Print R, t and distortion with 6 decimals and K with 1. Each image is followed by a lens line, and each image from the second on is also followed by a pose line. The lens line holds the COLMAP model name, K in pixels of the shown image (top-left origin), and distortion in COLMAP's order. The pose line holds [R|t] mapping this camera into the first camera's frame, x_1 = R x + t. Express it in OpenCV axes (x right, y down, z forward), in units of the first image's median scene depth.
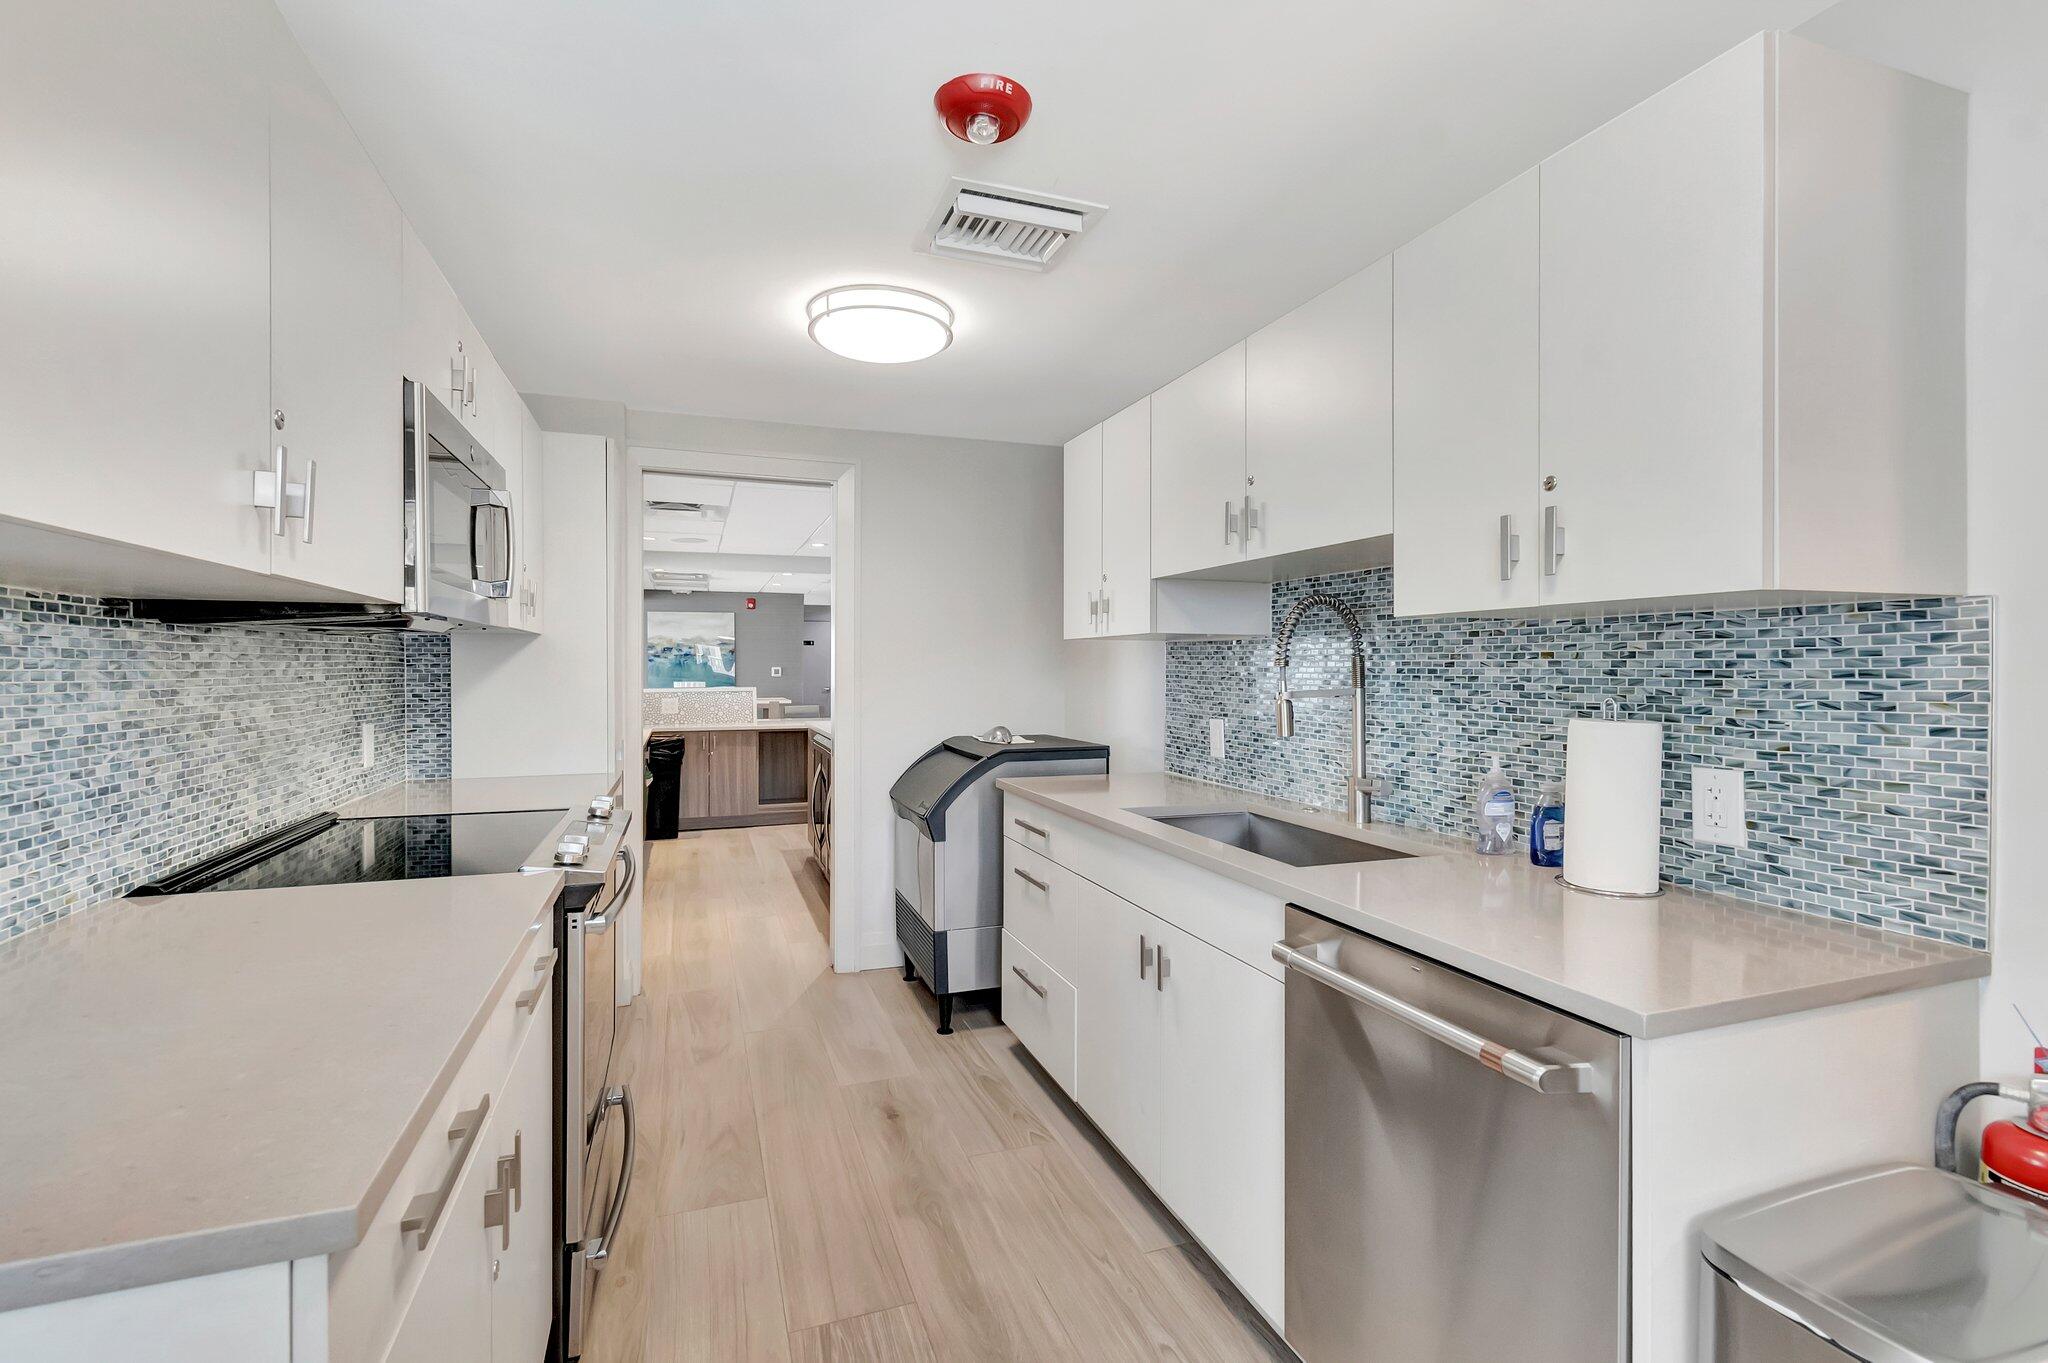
lens RADIAL K [[926.7, 0, 1031.1], [0, 926.7, 681.2], [0, 0, 1]] dist [0.002778, 0.000762]
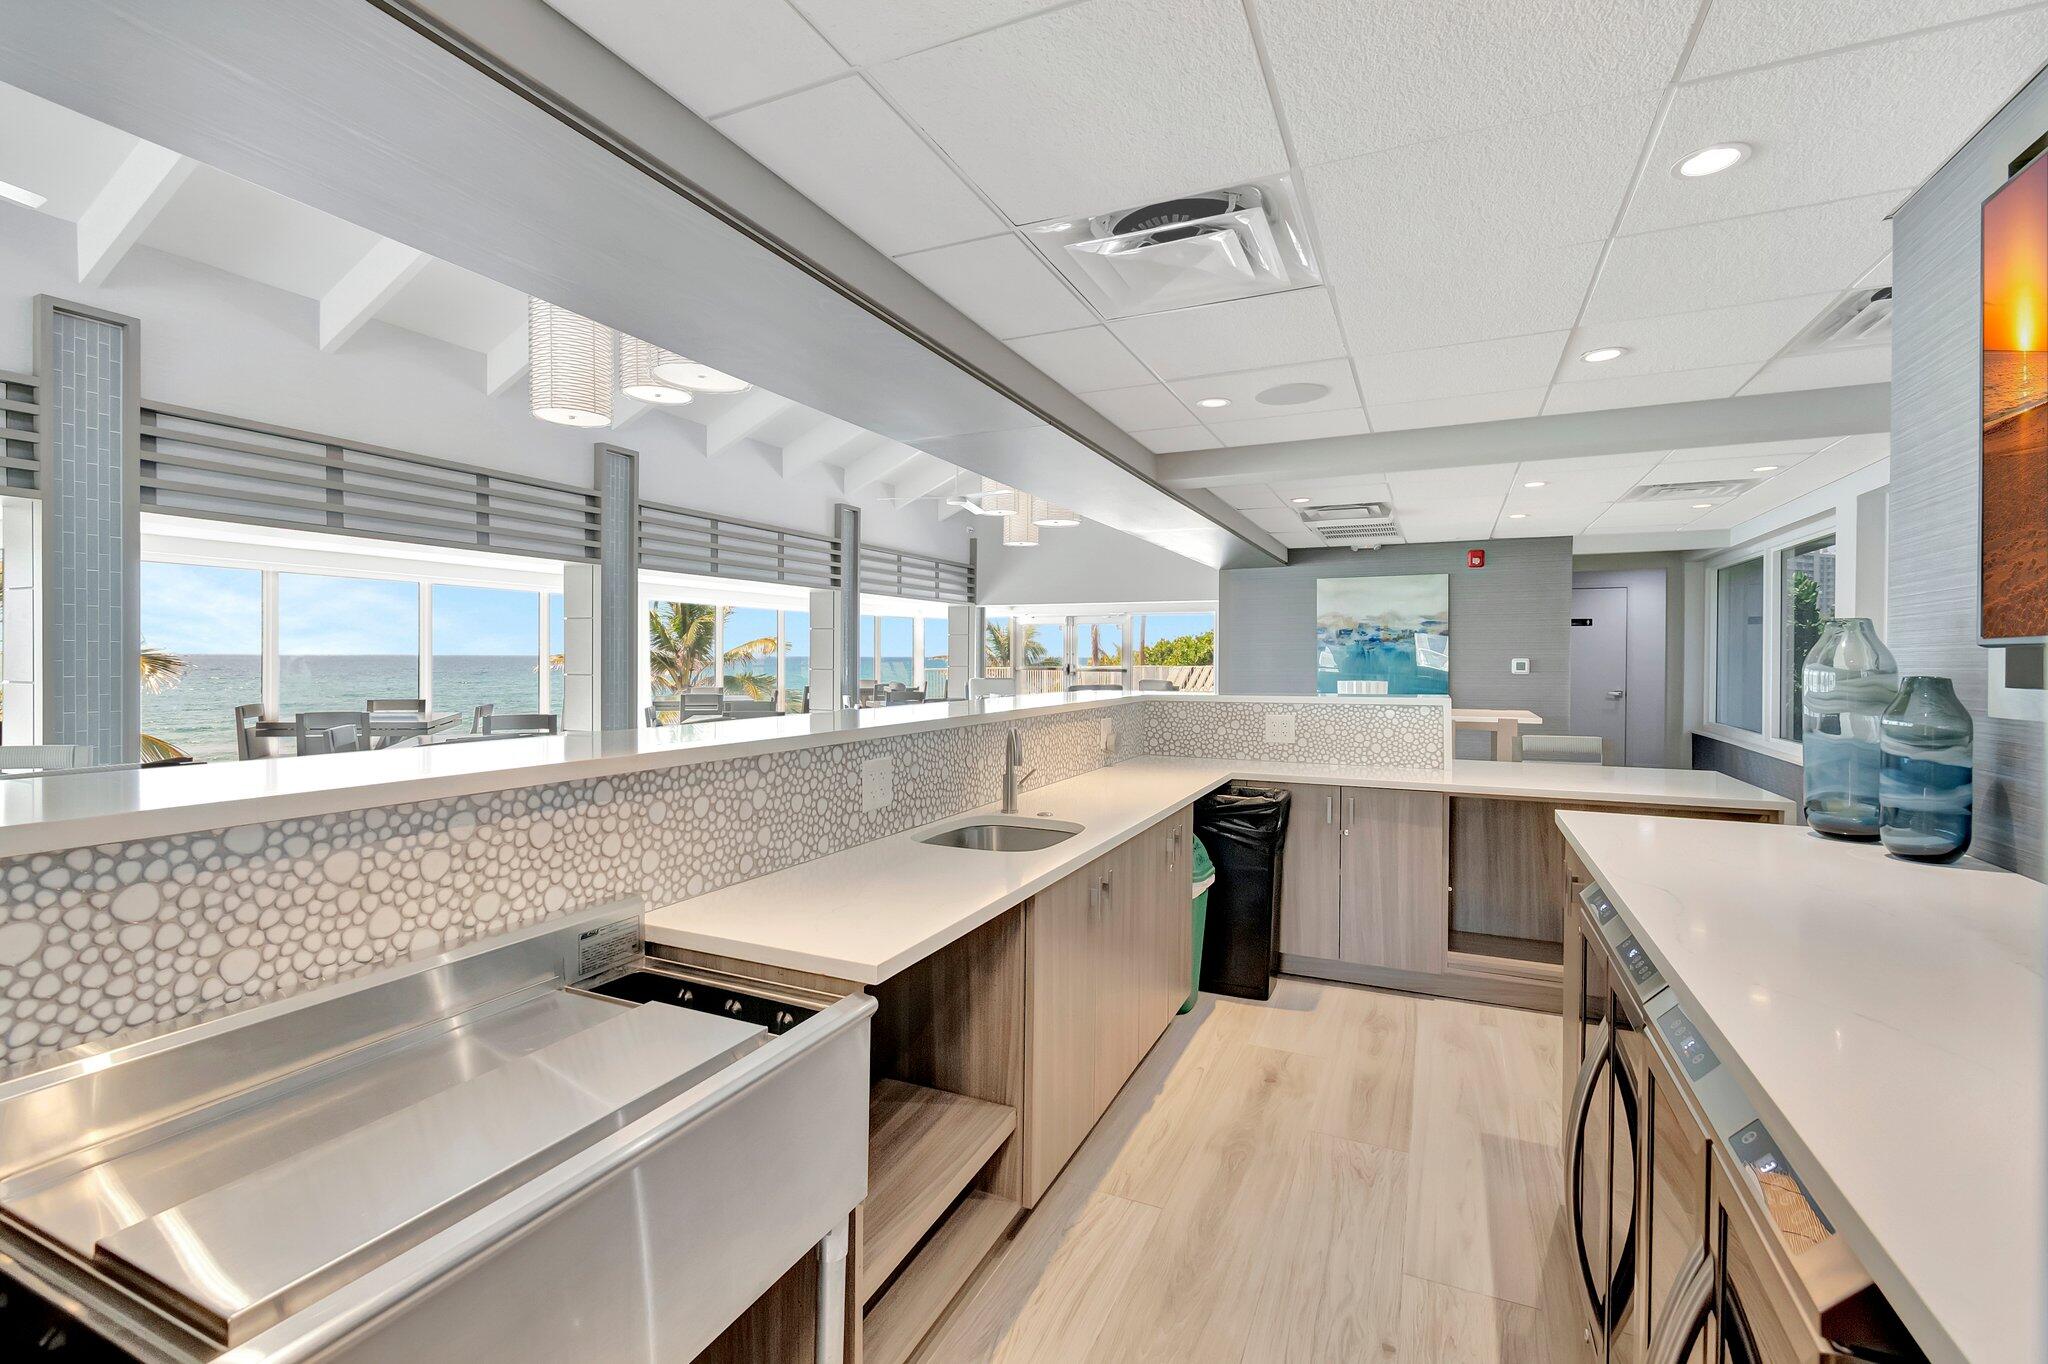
lens RADIAL K [[895.5, 0, 1022.9], [0, 895.5, 670.9], [0, 0, 1]] dist [0.026559, 0.000267]
pose [[0.704137, 0.013837, -0.709930, -0.389713], [-0.015139, 0.999875, 0.004472, -0.022370], [0.709903, 0.007599, 0.704259, 1.649591]]
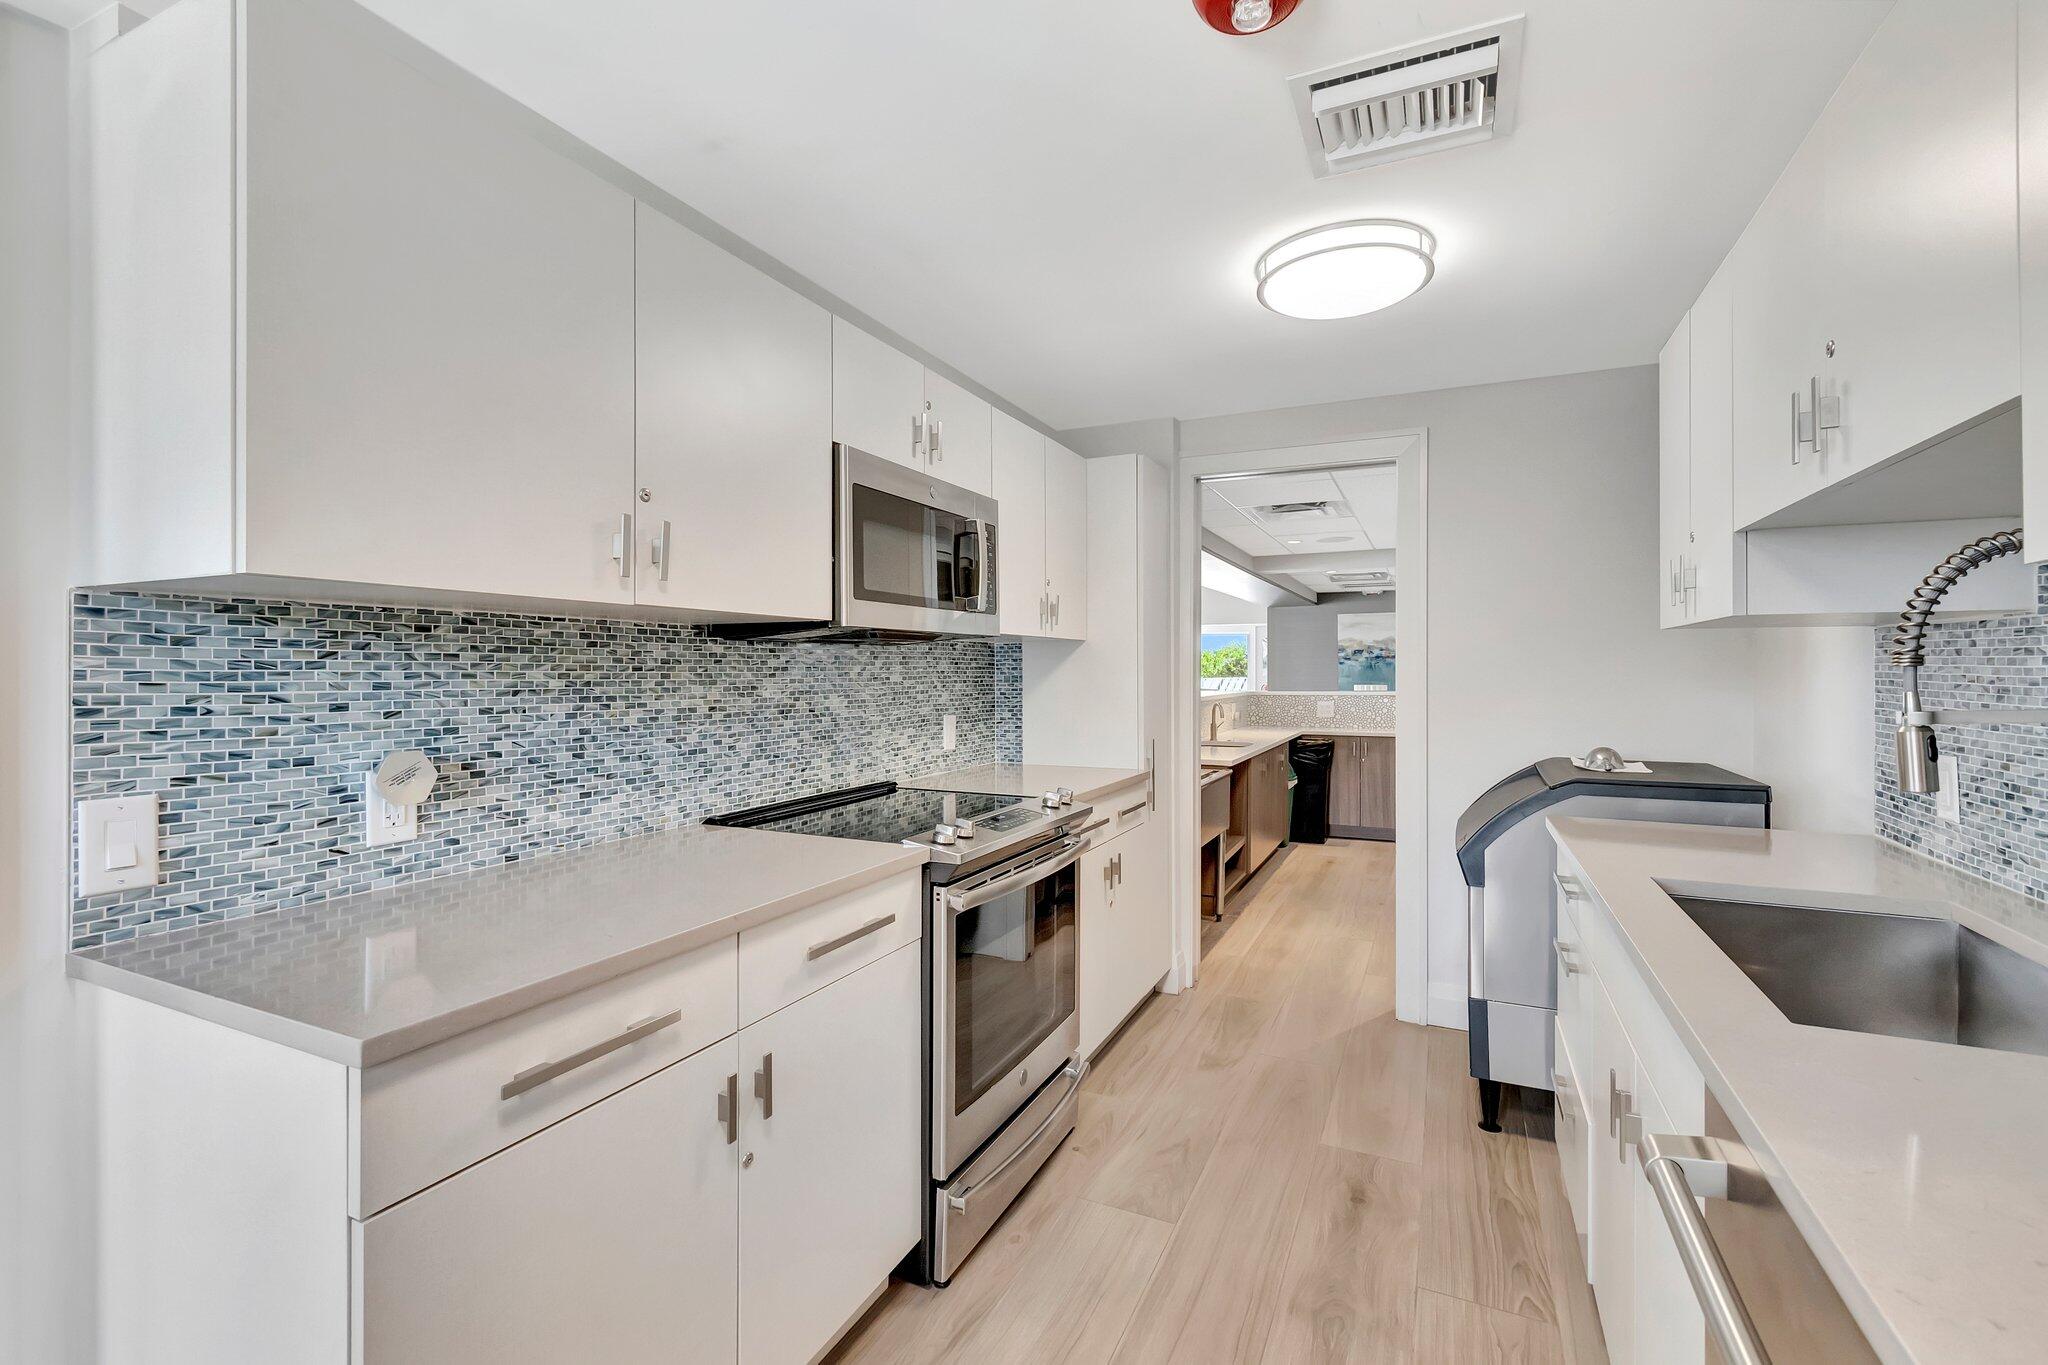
lens RADIAL K [[930.4, 0, 992.7], [0, 930.4, 674.5], [0, 0, 1]] dist [0.001925, 0.000460]
pose [[0.686444, 0.001315, -0.727182, 0.275242], [-0.008958, 0.999938, -0.006649, -0.001583], [0.727128, 0.011078, 0.686413, 0.194457]]
